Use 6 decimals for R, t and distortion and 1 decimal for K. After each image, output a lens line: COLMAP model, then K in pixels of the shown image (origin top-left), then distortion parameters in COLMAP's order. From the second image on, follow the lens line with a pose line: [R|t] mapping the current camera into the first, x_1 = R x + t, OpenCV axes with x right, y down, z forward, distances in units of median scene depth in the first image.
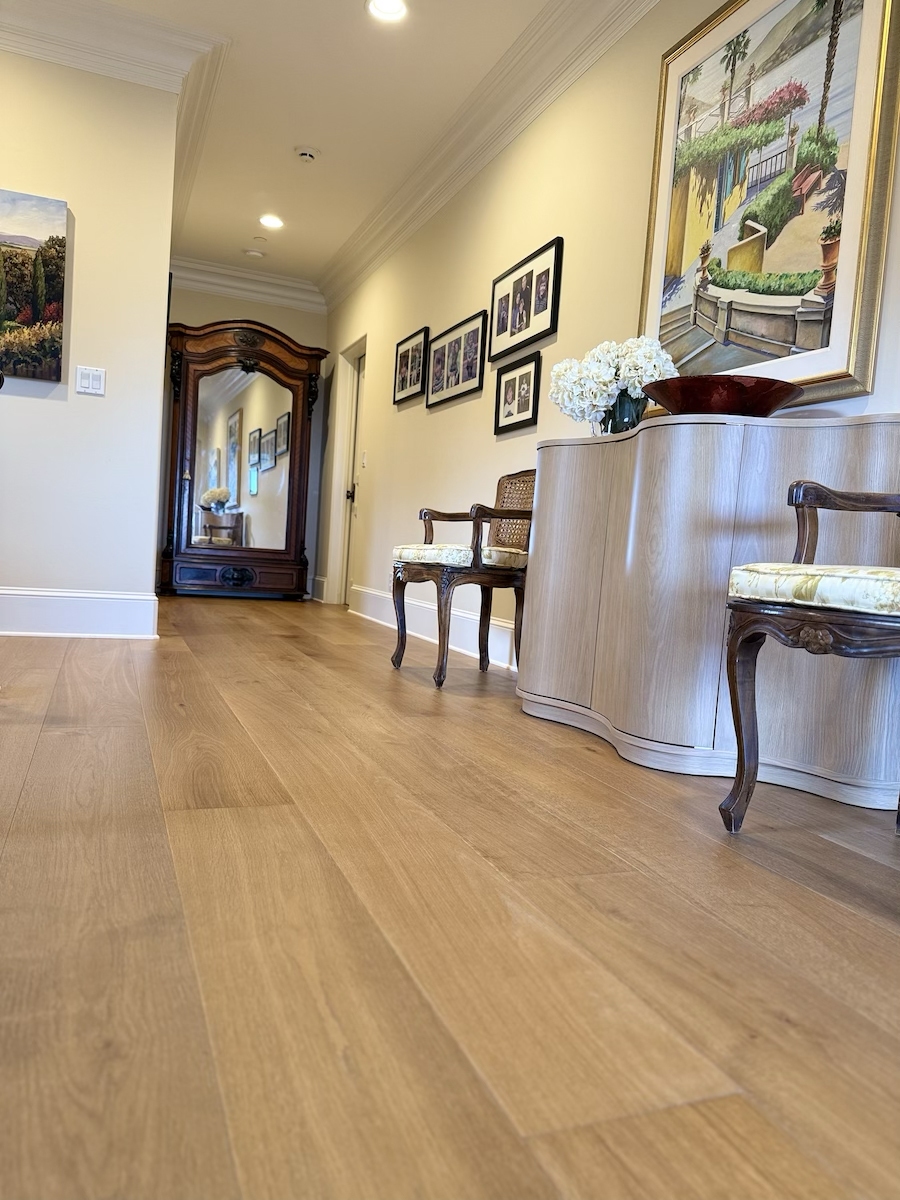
lens RADIAL K [[854.6, 0, 457.6], [0, 854.6, 599.0], [0, 0, 1]] dist [0.019540, -0.035286]
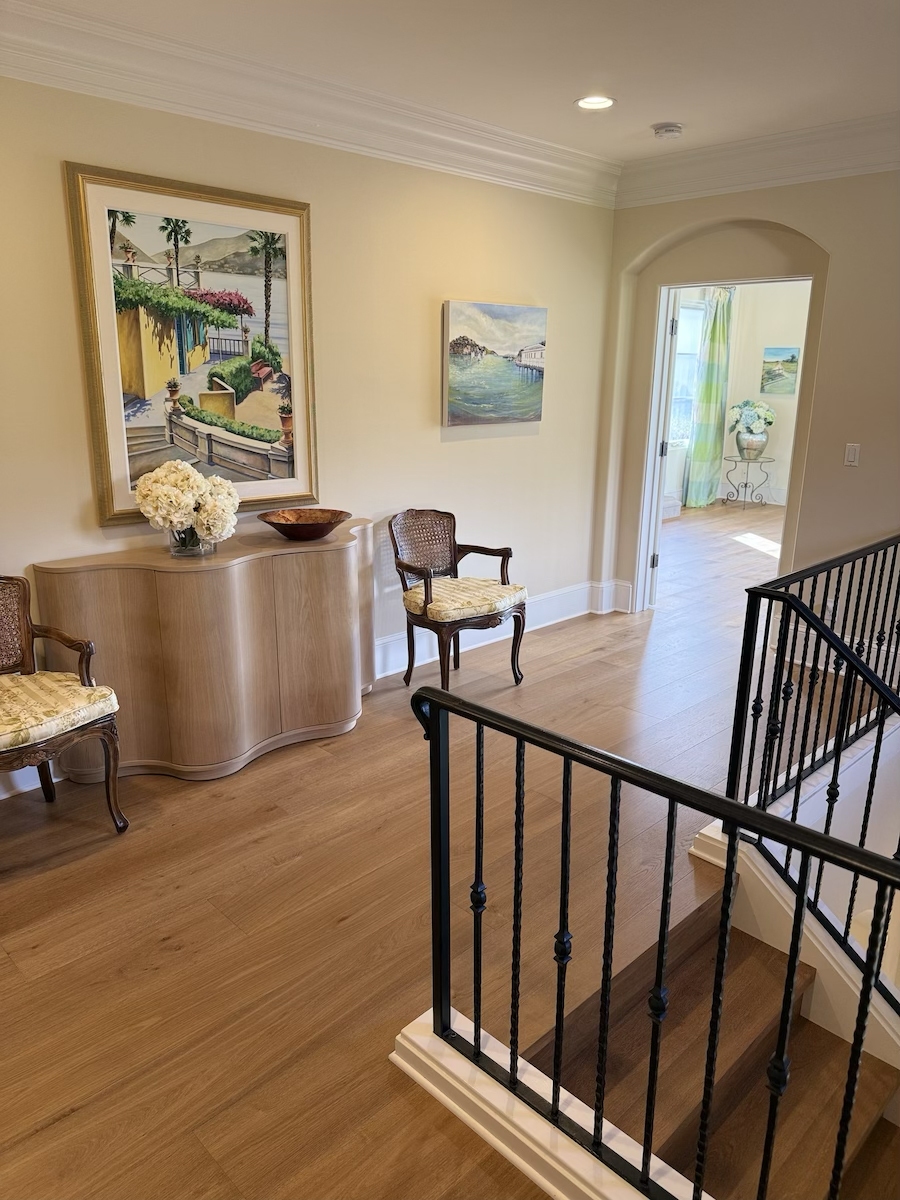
lens RADIAL K [[854.6, 0, 457.6], [0, 854.6, 599.0], [0, 0, 1]] dist [0.019540, -0.035286]
pose [[-0.382173, -0.293105, 0.876375, -1.110730], [0.025769, 0.944616, 0.327166, -0.533441], [-0.923731, 0.147617, -0.353454, 1.151348]]
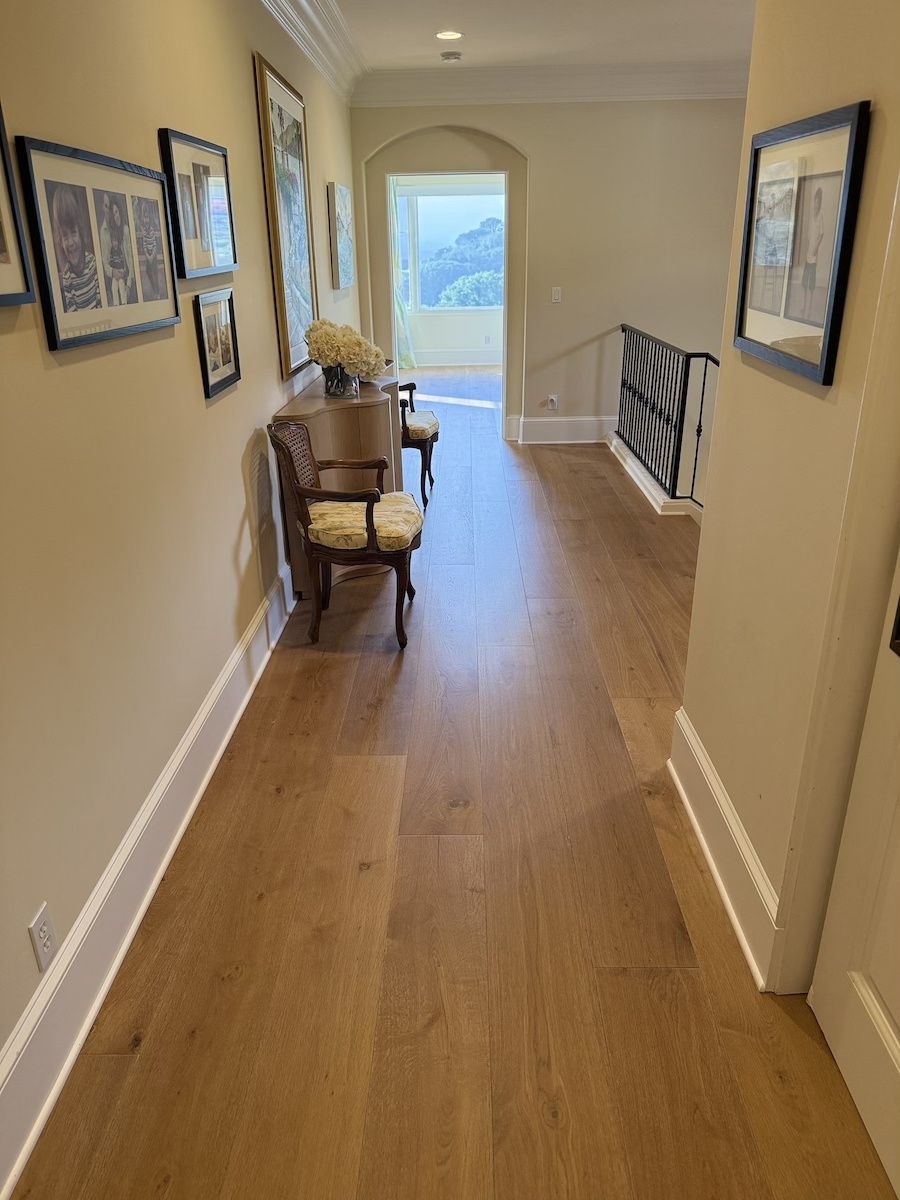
lens RADIAL K [[854.6, 0, 457.6], [0, 854.6, 599.0], [0, 0, 1]] dist [0.019540, -0.035286]
pose [[-0.920618, -0.181700, 0.345612, -0.628094], [-0.009936, 0.895745, 0.444457, -0.560652], [-0.390338, 0.405741, -0.826444, 2.459114]]
